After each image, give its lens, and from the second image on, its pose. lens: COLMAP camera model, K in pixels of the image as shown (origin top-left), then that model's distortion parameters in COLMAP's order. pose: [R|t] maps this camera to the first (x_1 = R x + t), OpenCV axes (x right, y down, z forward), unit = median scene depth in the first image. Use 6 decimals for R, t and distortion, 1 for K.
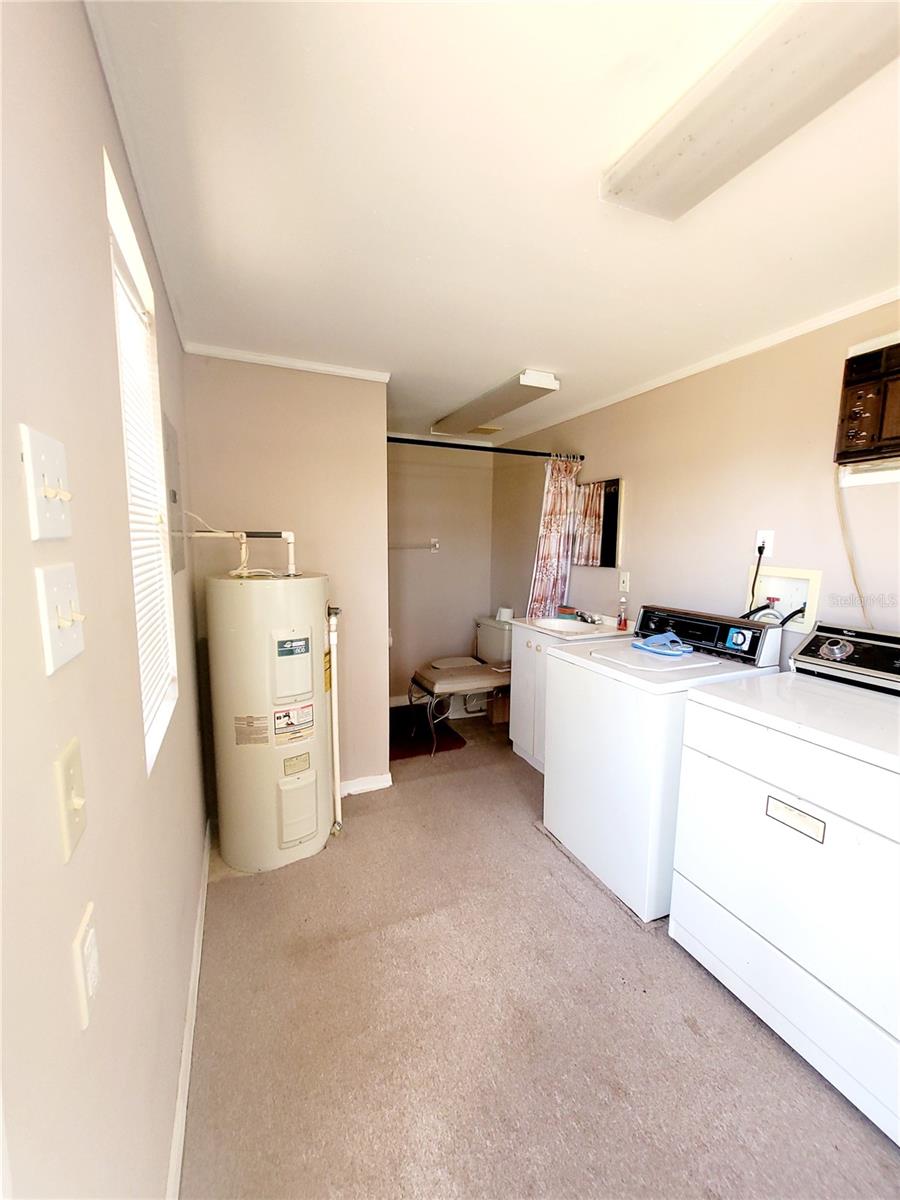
lens RADIAL K [[489.2, 0, 453.2], [0, 489.2, 602.4], [0, 0, 1]] dist [-0.004550, 0.000673]
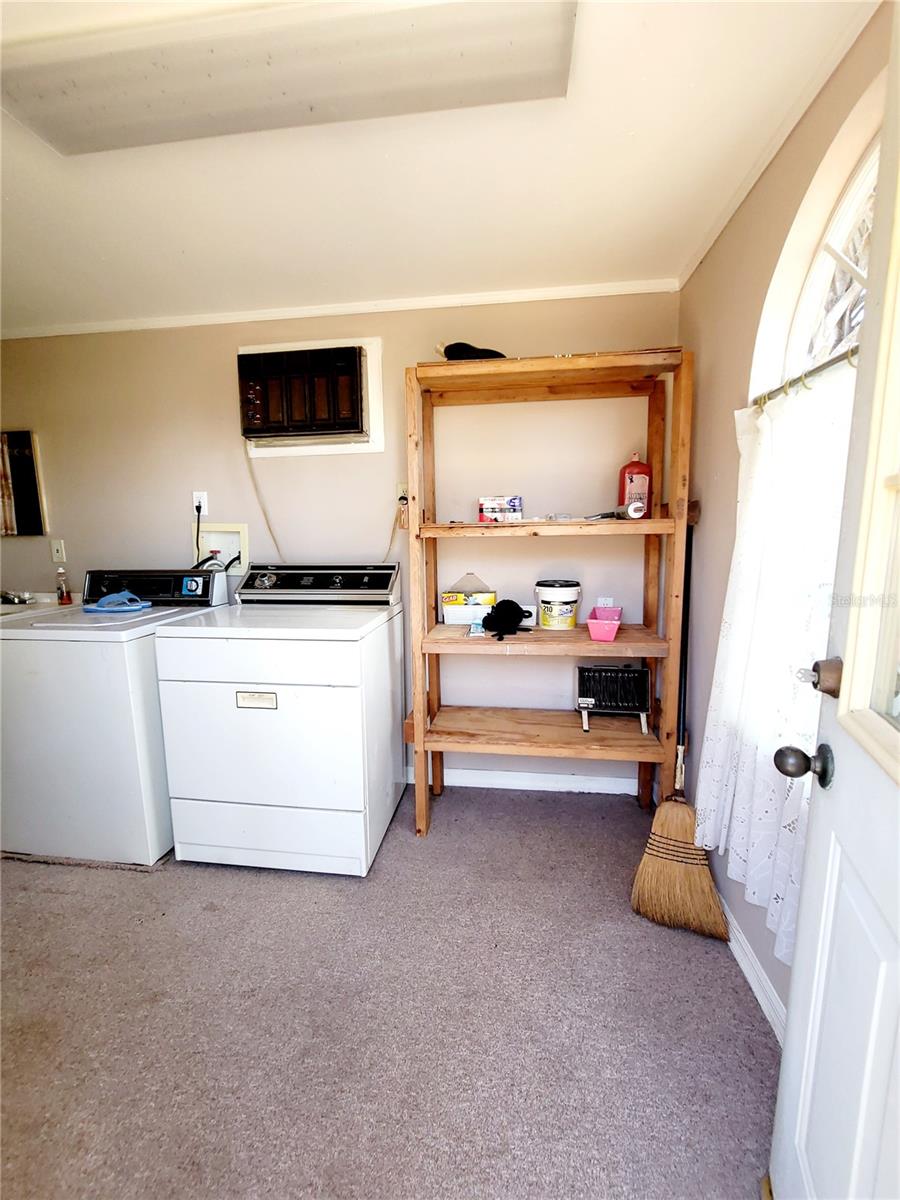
lens RADIAL K [[489.2, 0, 449.6], [0, 489.2, 597.6], [0, 0, 1]] dist [-0.004550, 0.000673]
pose [[0.512773, -0.130906, 0.848485, -0.069394], [0.124981, 0.989161, 0.077078, 0.089178], [-0.849378, 0.066521, 0.523576, -0.088876]]
